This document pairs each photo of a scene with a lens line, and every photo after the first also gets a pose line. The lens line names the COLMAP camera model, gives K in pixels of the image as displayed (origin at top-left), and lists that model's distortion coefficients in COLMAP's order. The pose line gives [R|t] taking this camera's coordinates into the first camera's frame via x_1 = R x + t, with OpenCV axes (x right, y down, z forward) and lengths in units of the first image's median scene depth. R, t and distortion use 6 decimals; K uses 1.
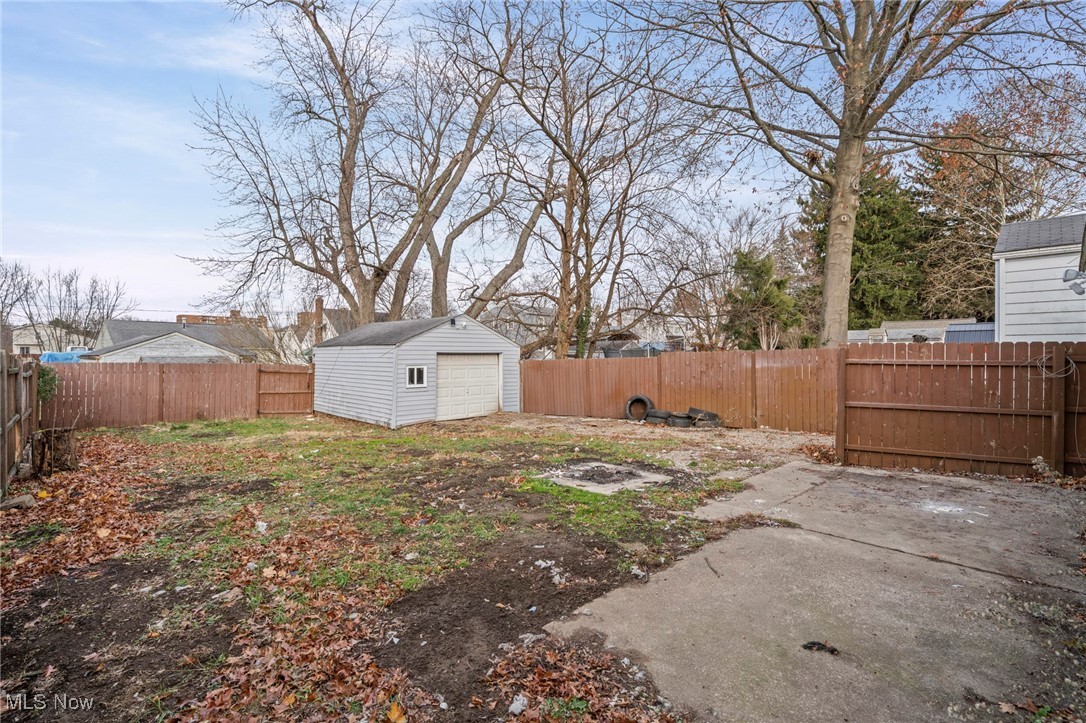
lens RADIAL K [[498.2, 0, 543.0], [0, 498.2, 361.5], [0, 0, 1]] dist [-0.000201, -0.000033]
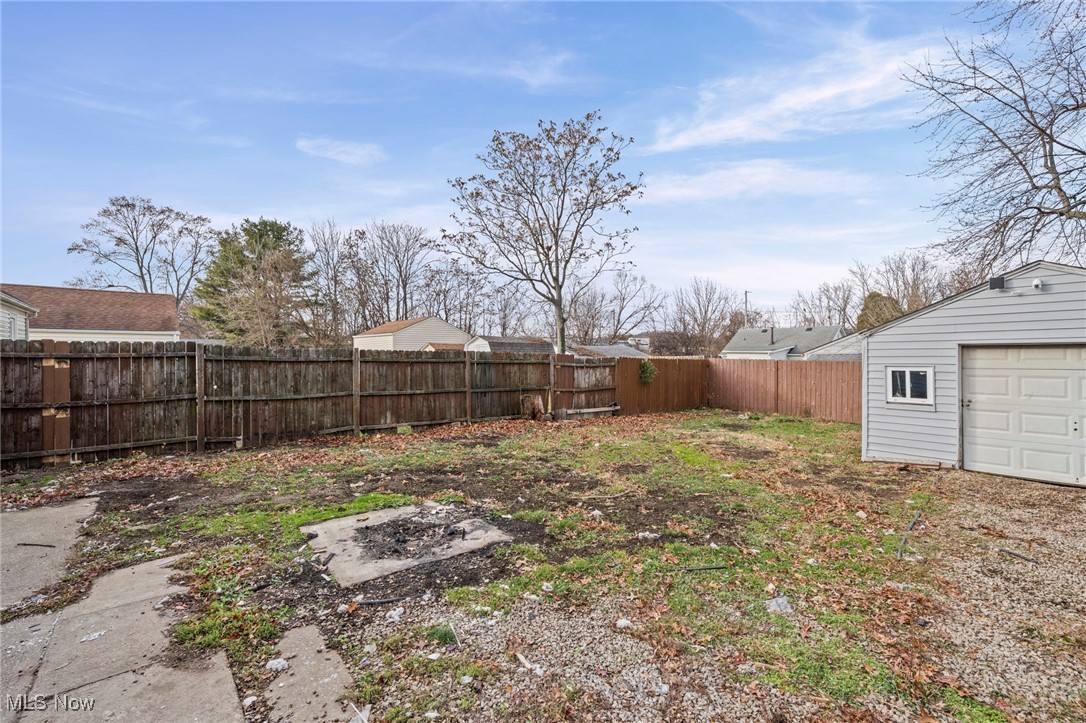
lens RADIAL K [[479.1, 0, 543.0], [0, 479.1, 361.5], [0, 0, 1]] dist [-0.000854, -0.000008]
pose [[-0.075958, 0.011053, -0.997050, 0.351843], [-0.004904, 0.999922, 0.011458, -0.002963], [0.997099, 0.005760, -0.075898, 0.591279]]
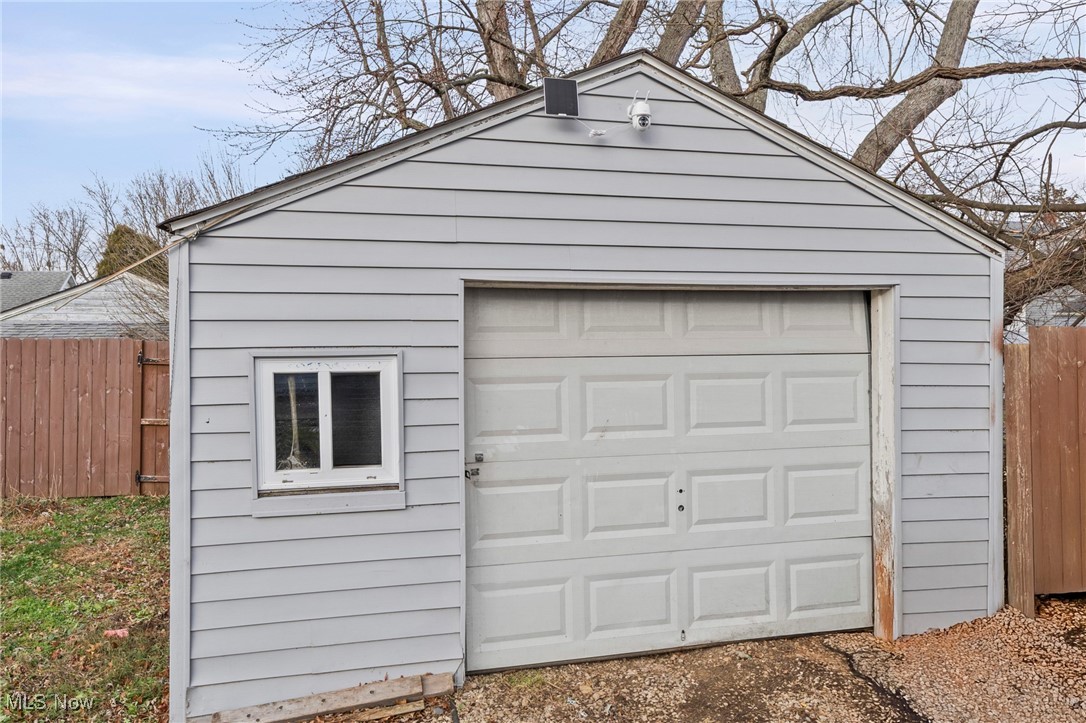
lens RADIAL K [[752.0, 0, 543.1], [0, 752.0, 325.9], [0, 0, 1]] dist [-0.001852, -0.003312]
pose [[0.864527, -0.003843, -0.502571, -0.062398], [-0.002464, 0.999926, -0.011884, 0.000021], [0.502580, 0.011512, 0.864454, 0.802326]]
